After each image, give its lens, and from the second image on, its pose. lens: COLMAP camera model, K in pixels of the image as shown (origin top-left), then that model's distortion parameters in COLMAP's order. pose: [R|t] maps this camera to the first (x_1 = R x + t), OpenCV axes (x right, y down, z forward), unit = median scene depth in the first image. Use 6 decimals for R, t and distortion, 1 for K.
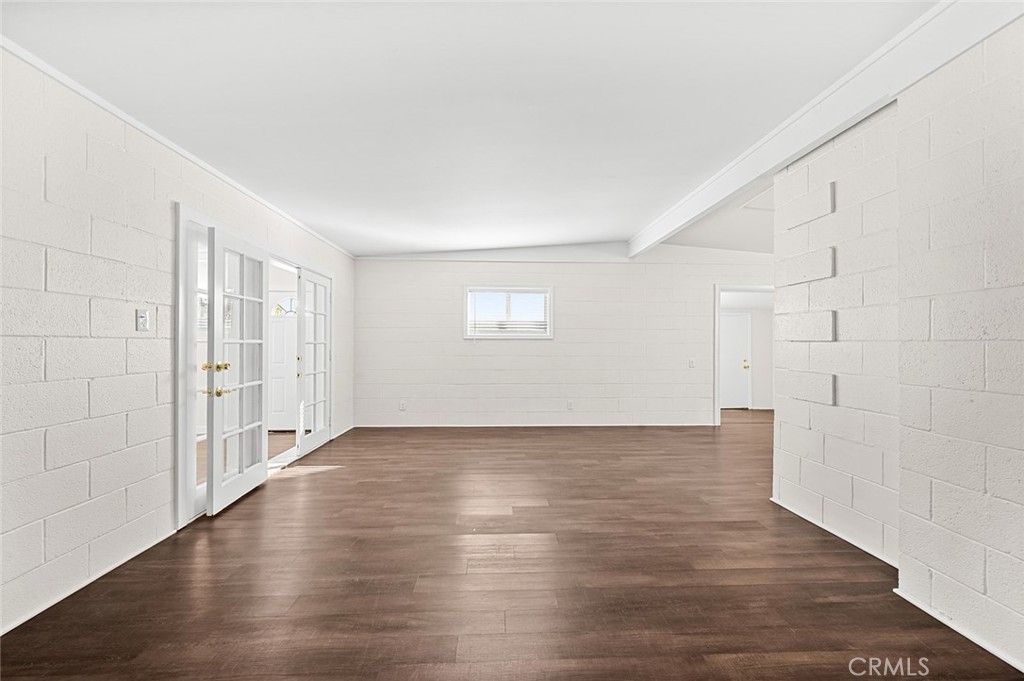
lens RADIAL K [[412.2, 0, 511.1], [0, 412.2, 341.5], [0, 0, 1]] dist [0.000857, -0.000129]
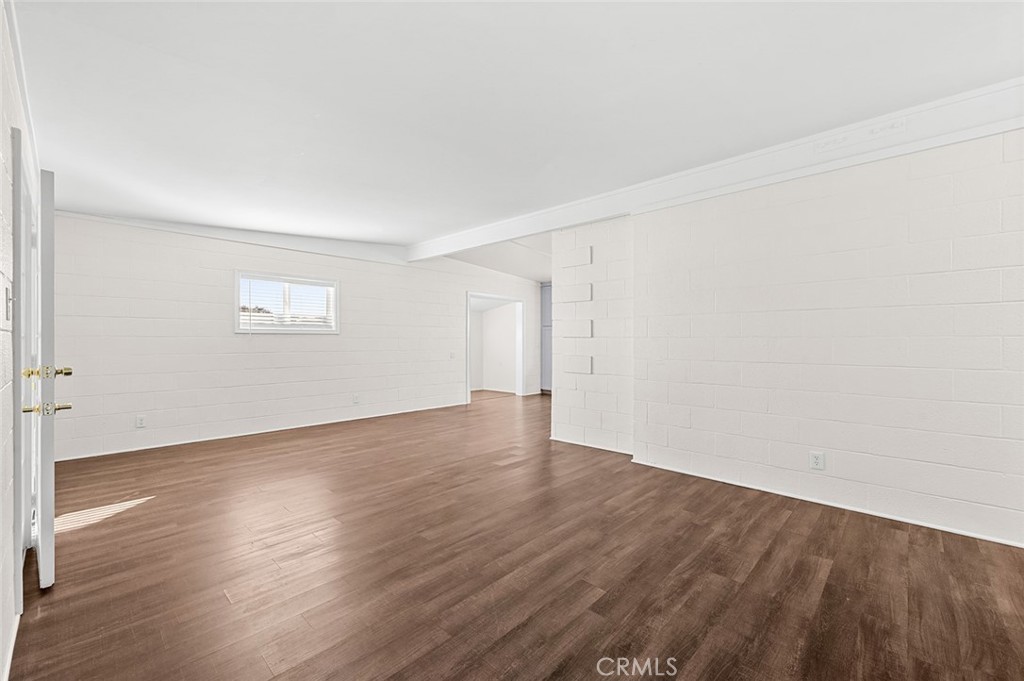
lens RADIAL K [[426.1, 0, 514.9], [0, 426.1, 340.2], [0, 0, 1]] dist [-0.001351, 0.000234]
pose [[0.713153, -0.002507, 0.701004, -0.410109], [-0.003962, 0.999963, 0.007607, -0.000601], [-0.700997, -0.008202, 0.713117, -0.036581]]
